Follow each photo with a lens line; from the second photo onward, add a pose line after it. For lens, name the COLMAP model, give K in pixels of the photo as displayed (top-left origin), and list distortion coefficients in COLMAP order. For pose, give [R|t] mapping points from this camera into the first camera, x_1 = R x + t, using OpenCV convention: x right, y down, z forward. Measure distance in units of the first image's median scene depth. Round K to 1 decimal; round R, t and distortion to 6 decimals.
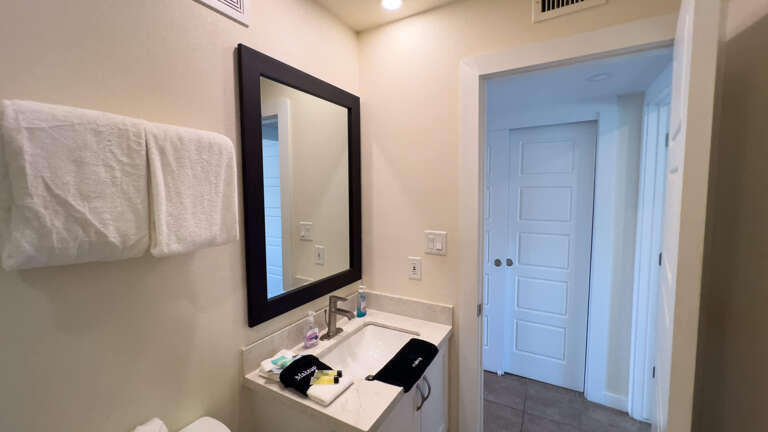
lens RADIAL K [[309.3, 0, 384.0], [0, 309.3, 216.0], [0, 0, 1]] dist [-0.002514, 0.000192]
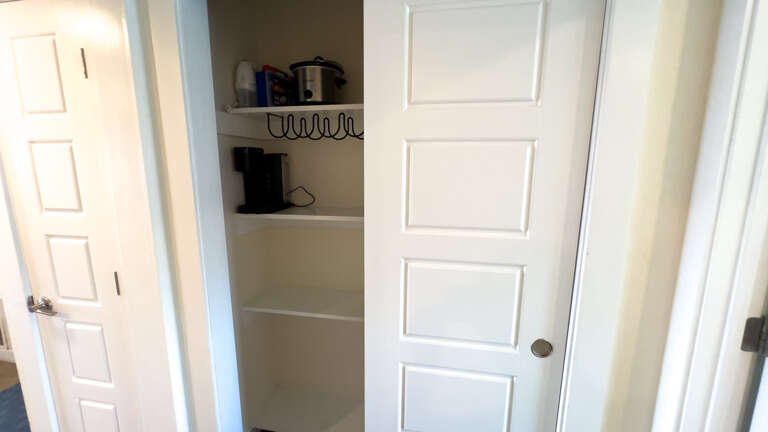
lens RADIAL K [[309.3, 0, 384.0], [0, 309.3, 216.0], [0, 0, 1]] dist [-0.002514, 0.000192]
pose [[0.941186, -0.047069, 0.334594, 0.186898], [0.015124, 0.995126, 0.097447, 0.069480], [-0.337550, -0.086655, 0.937310, 0.434128]]
